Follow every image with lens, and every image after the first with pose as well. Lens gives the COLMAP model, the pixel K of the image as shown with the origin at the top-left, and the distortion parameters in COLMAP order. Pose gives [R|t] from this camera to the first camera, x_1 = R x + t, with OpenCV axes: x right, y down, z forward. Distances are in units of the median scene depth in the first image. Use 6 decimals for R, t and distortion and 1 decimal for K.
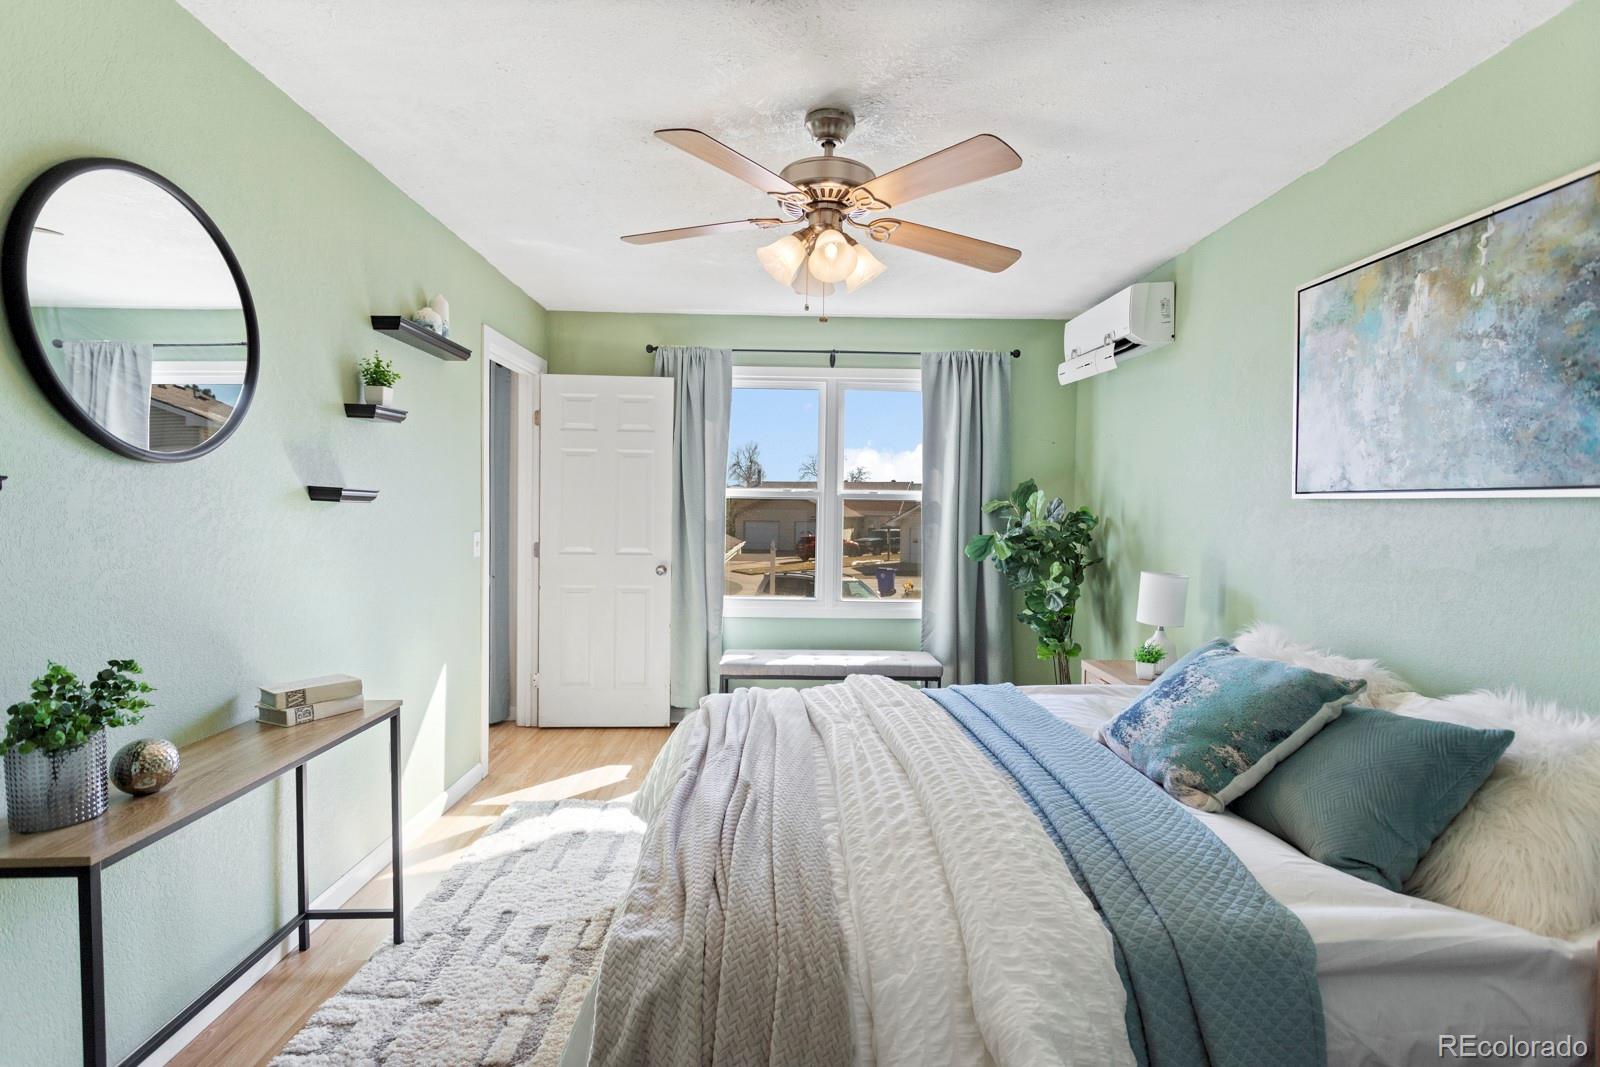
lens RADIAL K [[805.1, 0, 800.5], [0, 805.1, 539.6], [0, 0, 1]] dist [-0.003789, 0.002765]
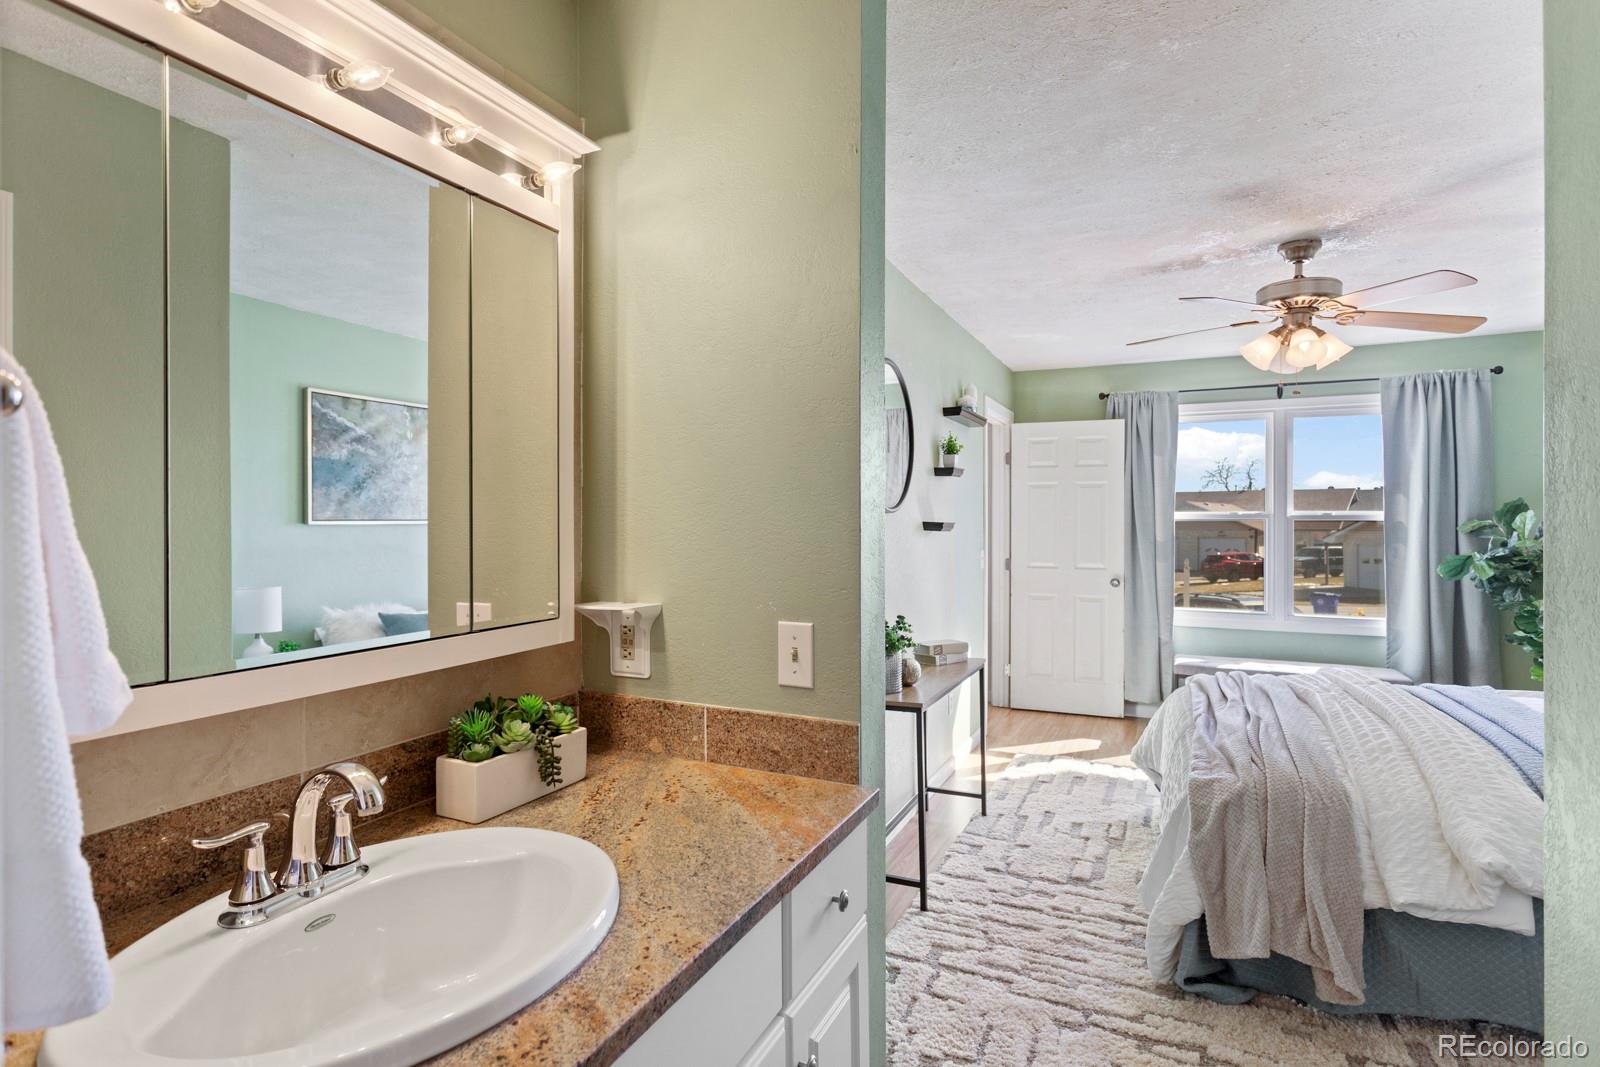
lens RADIAL K [[805.1, 0, 795.8], [0, 805.1, 519.0], [0, 0, 1]] dist [-0.003789, 0.002765]
pose [[0.889074, -0.013293, -0.457570, -0.099918], [-0.007787, 0.998994, -0.044154, 0.001122], [0.457697, 0.042819, 0.888077, -0.542376]]
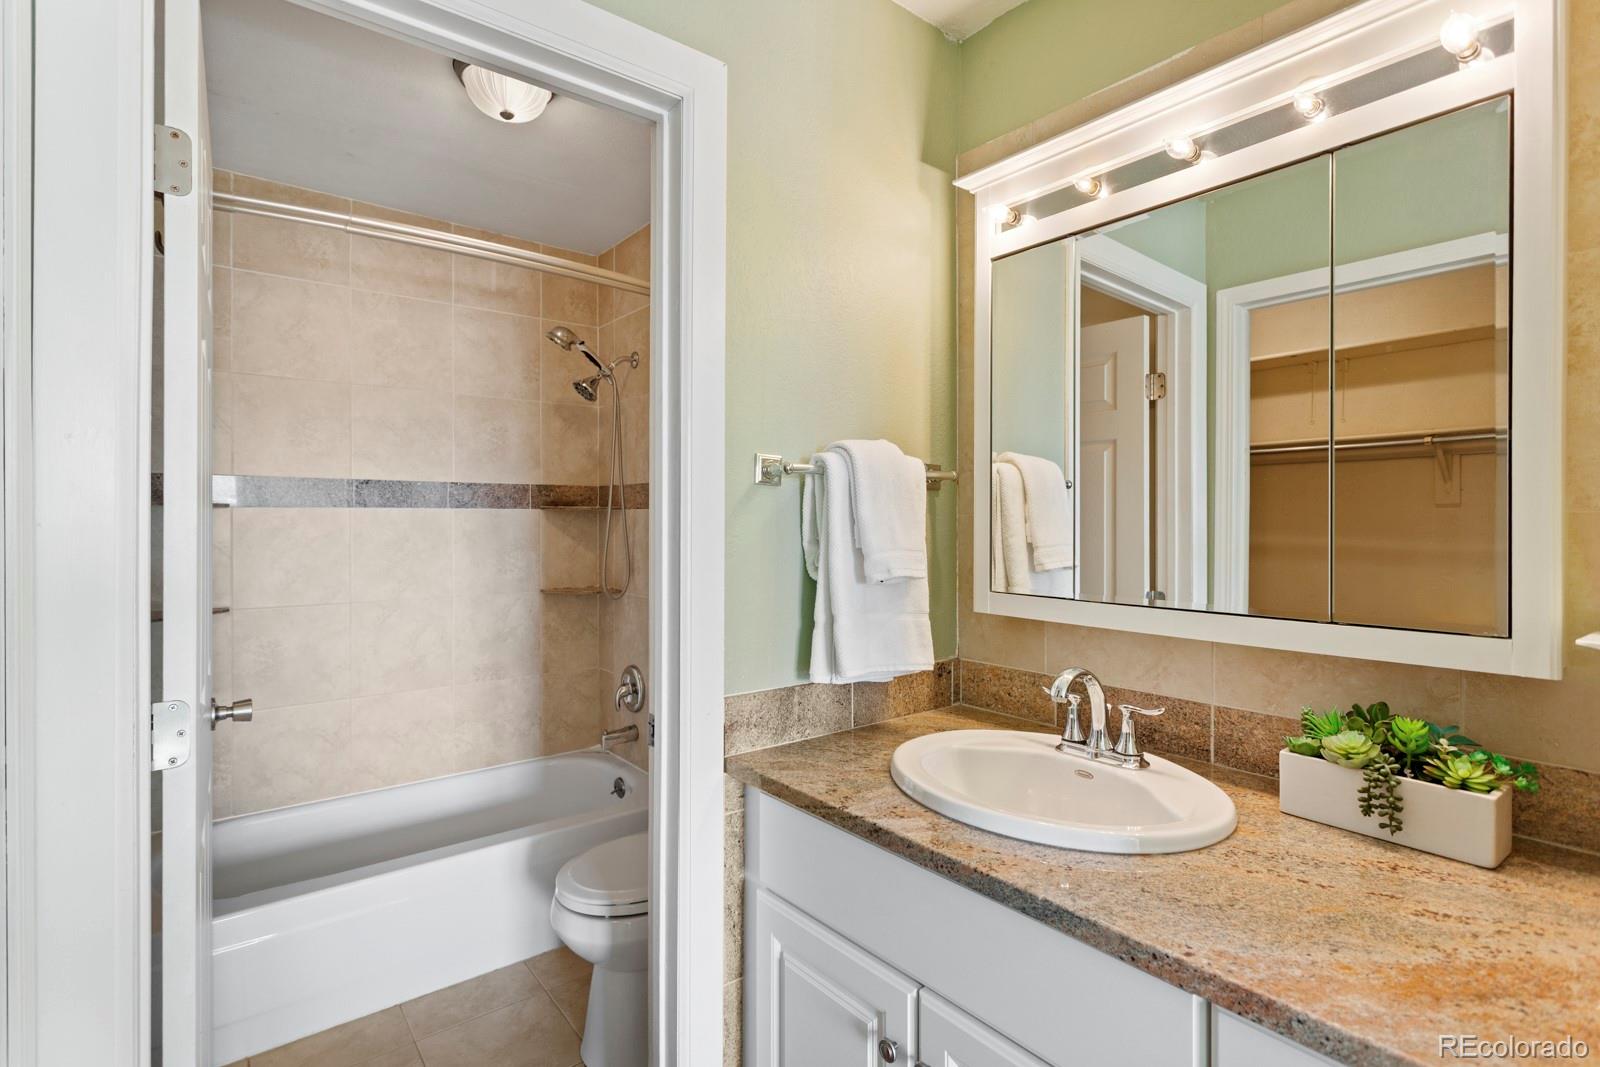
lens RADIAL K [[805.1, 0, 805.3], [0, 805.1, 516.4], [0, 0, 1]] dist [-0.003789, 0.002765]
pose [[-0.814976, -0.011803, -0.579374, 0.162518], [-0.030642, 0.999272, 0.022746, -0.029695], [0.578684, 0.036291, -0.814744, 0.791997]]
